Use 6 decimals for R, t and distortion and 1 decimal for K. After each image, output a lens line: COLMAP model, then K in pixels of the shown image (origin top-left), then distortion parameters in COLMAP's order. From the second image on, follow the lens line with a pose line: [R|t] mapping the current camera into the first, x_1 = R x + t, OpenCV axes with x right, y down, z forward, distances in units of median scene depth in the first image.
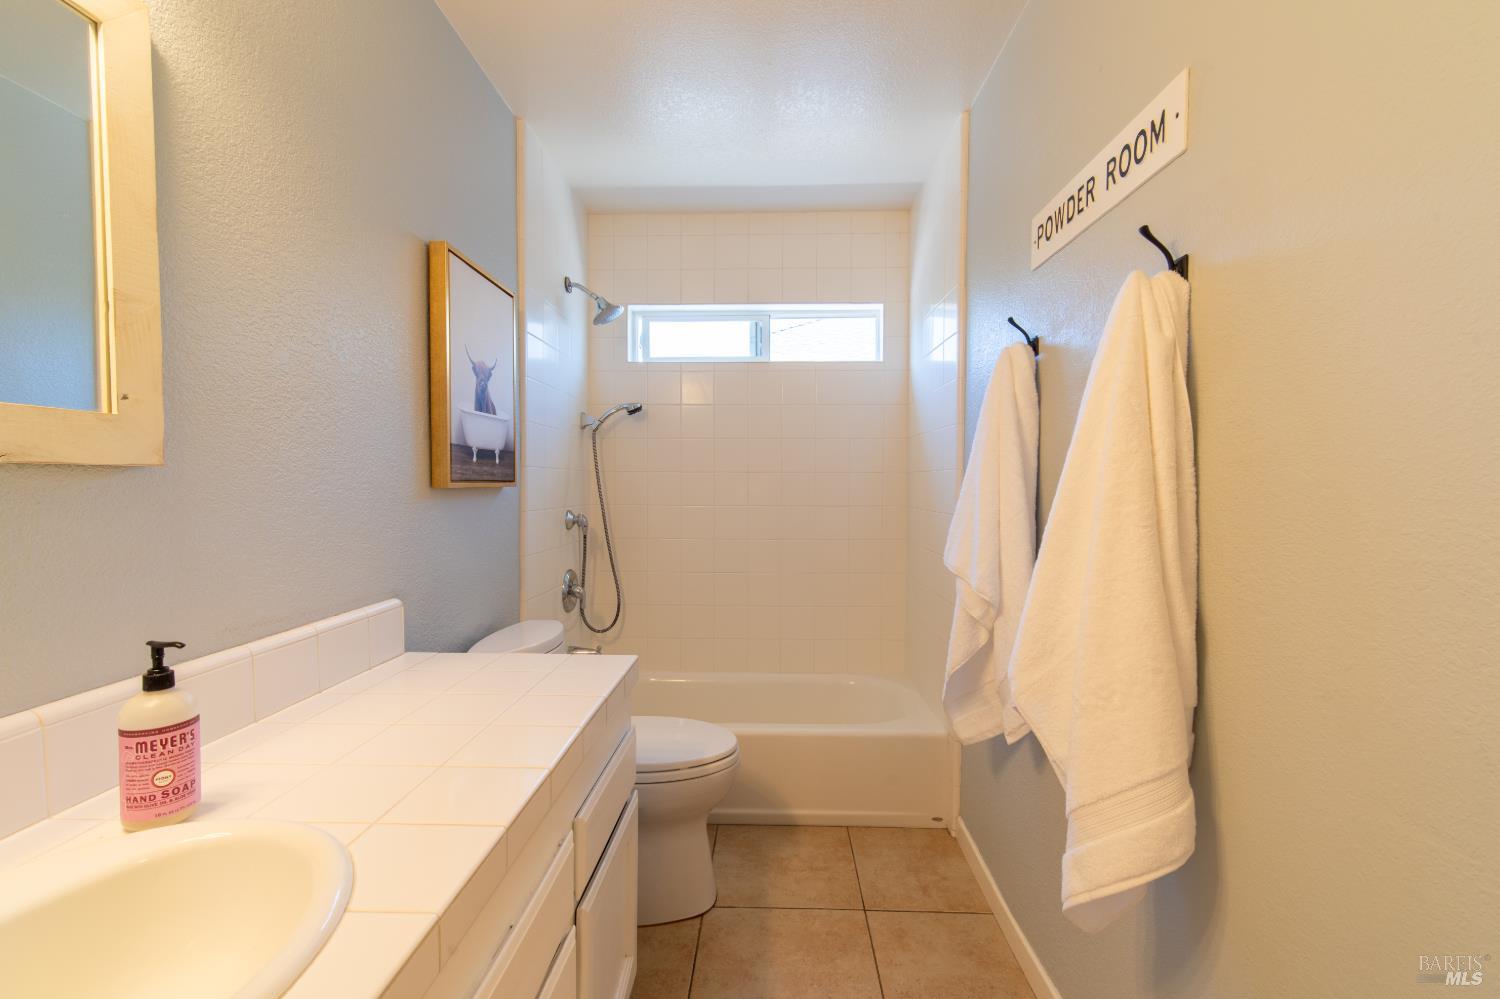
lens RADIAL K [[657.4, 0, 748.4], [0, 657.4, 499.8], [0, 0, 1]] dist [-0.011543, 0.003352]
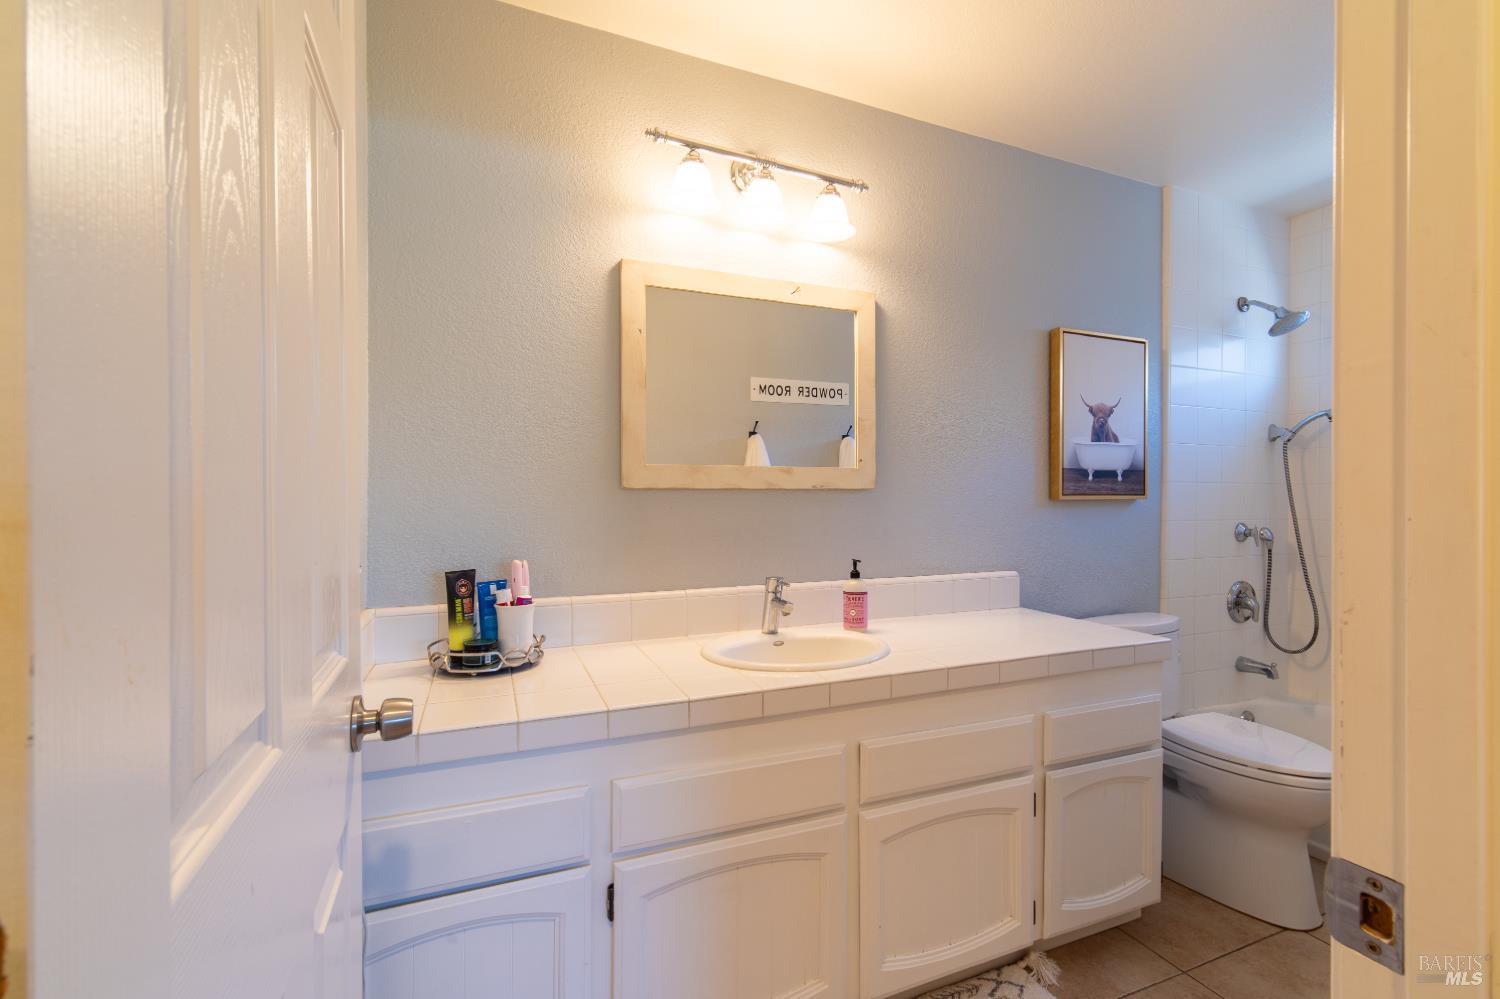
lens RADIAL K [[657.4, 0, 754.5], [0, 657.4, 500.2], [0, 0, 1]] dist [-0.011543, 0.003352]
pose [[0.411297, 0.007336, -0.911472, 0.518275], [-0.023657, 0.999717, -0.002629, 0.001987], [0.911194, 0.022644, 0.411355, -0.168625]]
